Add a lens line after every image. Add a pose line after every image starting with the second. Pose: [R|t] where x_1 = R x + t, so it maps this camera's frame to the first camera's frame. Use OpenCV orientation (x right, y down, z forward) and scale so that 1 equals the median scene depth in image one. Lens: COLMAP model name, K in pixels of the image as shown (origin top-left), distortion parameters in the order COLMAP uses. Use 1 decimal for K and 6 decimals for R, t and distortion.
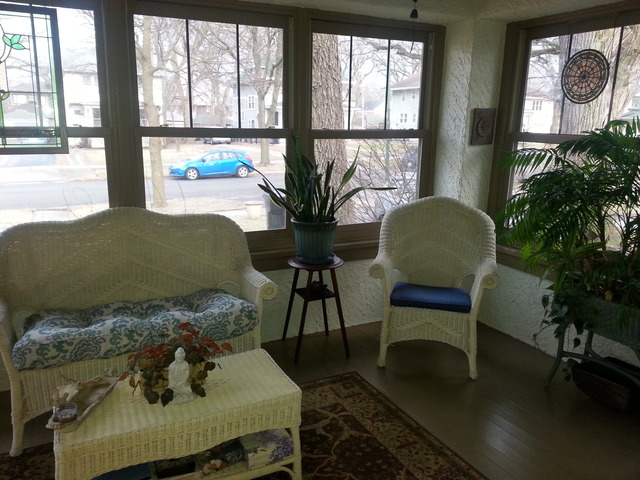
lens RADIAL K [[518.5, 0, 304.6], [0, 518.5, 229.3], [0, 0, 1]] dist [0.006624, -0.001098]
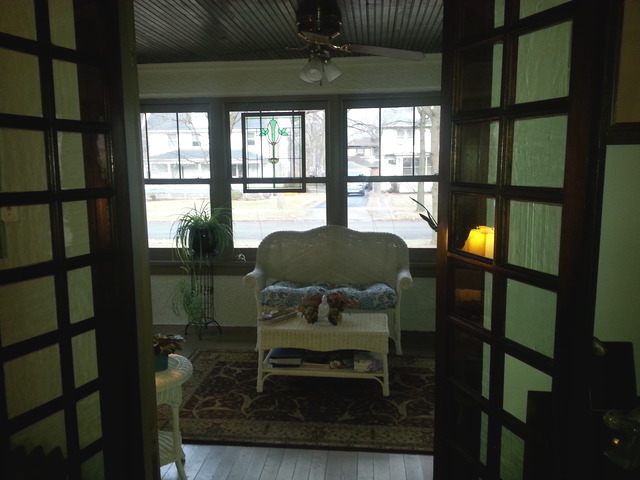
lens RADIAL K [[518.5, 0, 320.3], [0, 518.5, 240.0], [0, 0, 1]] dist [0.006624, -0.001098]
pose [[0.846146, 0.057557, -0.529835, 0.531238], [-0.092871, 0.994865, -0.040241, 0.079183], [0.524798, 0.083256, 0.847146, -0.439607]]
